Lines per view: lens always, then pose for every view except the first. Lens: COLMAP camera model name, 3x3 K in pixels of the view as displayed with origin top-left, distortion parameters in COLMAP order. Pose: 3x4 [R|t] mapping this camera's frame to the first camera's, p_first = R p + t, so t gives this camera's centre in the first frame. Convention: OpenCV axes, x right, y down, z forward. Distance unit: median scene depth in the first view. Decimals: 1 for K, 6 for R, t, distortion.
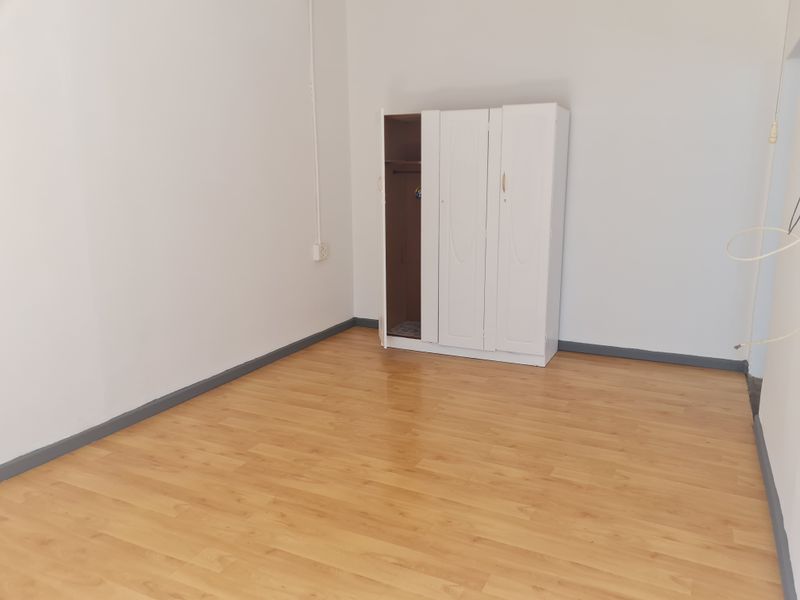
lens RADIAL K [[597.6, 0, 400.0], [0, 597.6, 299.5], [0, 0, 1]] dist [0.069850, -0.039289]
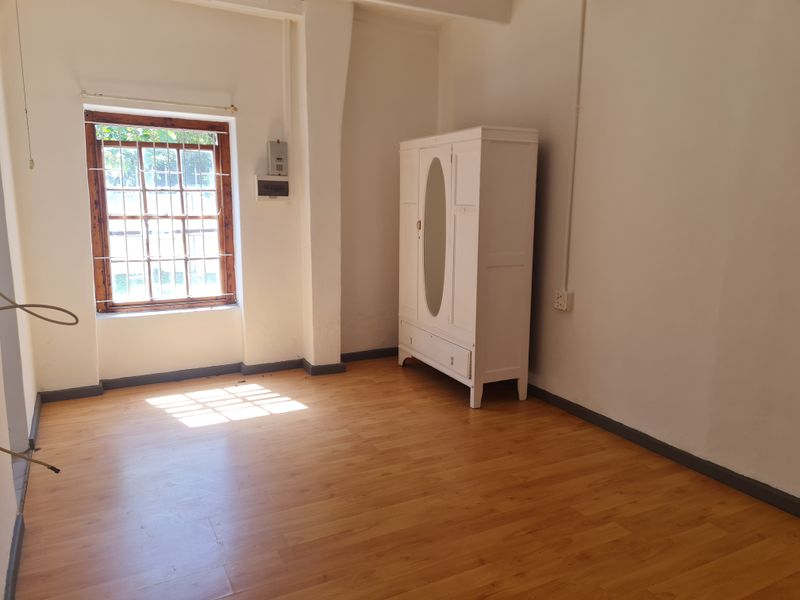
lens RADIAL K [[597.6, 0, 400.0], [0, 597.6, 299.2], [0, 0, 1]] dist [0.069850, -0.039289]
pose [[-0.593200, 0.127809, -0.794845, 0.633138], [-0.174883, 0.943282, 0.282195, -0.267329], [0.785830, 0.306403, -0.537204, 1.207020]]
